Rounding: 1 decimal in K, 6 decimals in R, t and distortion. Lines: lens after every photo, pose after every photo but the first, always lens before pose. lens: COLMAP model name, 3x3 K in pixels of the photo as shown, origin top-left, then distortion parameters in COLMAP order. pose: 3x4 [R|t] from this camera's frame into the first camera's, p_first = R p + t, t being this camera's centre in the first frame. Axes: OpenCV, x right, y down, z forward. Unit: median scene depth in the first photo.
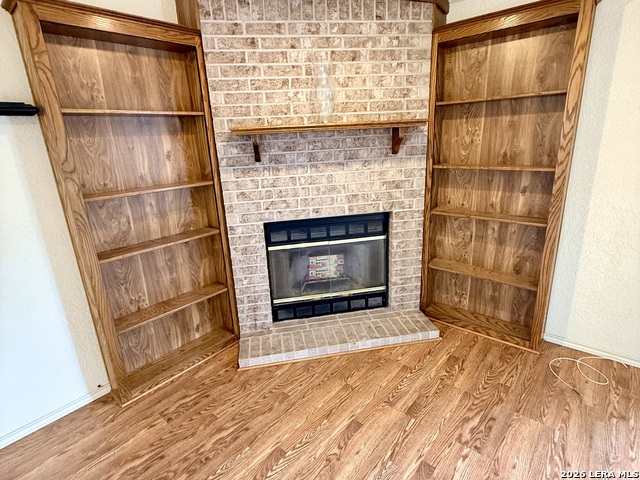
lens RADIAL K [[340.3, 0, 320.7], [0, 340.3, 236.0], [0, 0, 1]] dist [0.001309, -0.000626]
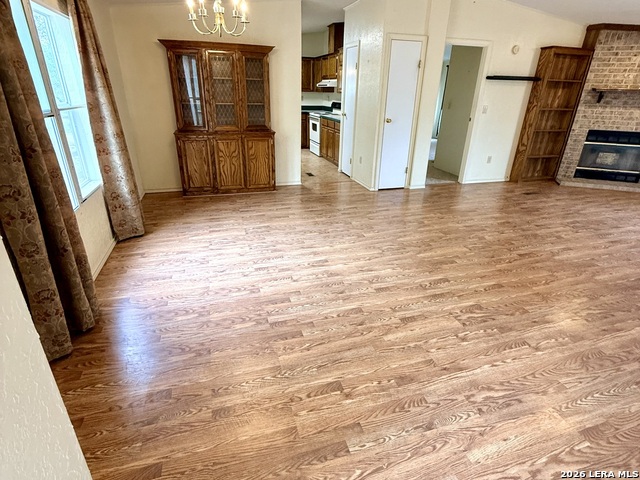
lens RADIAL K [[340.3, 0, 320.7], [0, 340.3, 236.0], [0, 0, 1]] dist [0.001309, -0.000626]
pose [[0.847698, 0.268182, -0.457697, -0.484638], [-0.206609, 0.961580, 0.180766, 0.657410], [0.488590, -0.058671, 0.870539, -2.116652]]
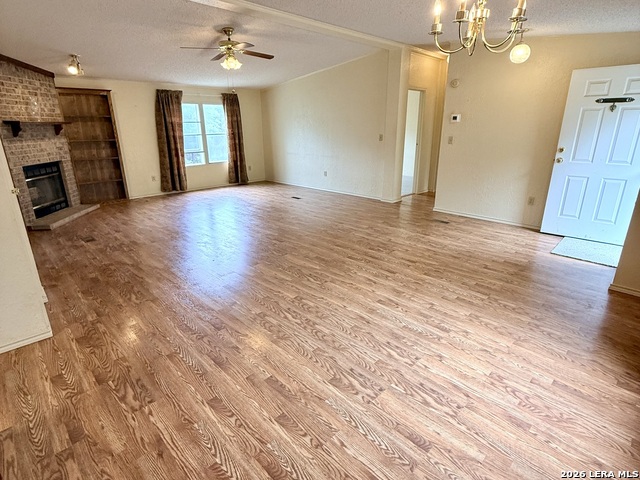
lens RADIAL K [[340.3, 0, 320.7], [0, 340.3, 236.0], [0, 0, 1]] dist [0.001309, -0.000626]
pose [[0.073164, -0.263972, 0.961751, -2.229510], [0.282890, 0.930221, 0.233798, 0.401327], [-0.956358, 0.254964, 0.142734, -0.983850]]
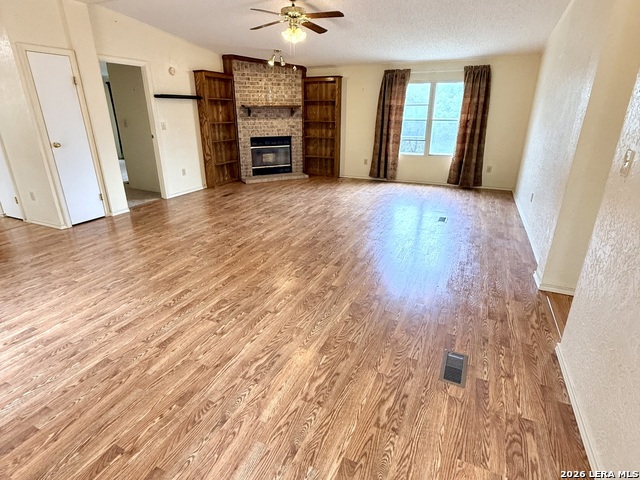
lens RADIAL K [[340.3, 0, 320.7], [0, 340.3, 236.0], [0, 0, 1]] dist [0.001309, -0.000626]
pose [[0.956335, -0.053978, 0.287247, -0.498522], [0.035684, 0.997009, 0.068550, 0.667466], [-0.290088, -0.055307, 0.955401, -2.171698]]
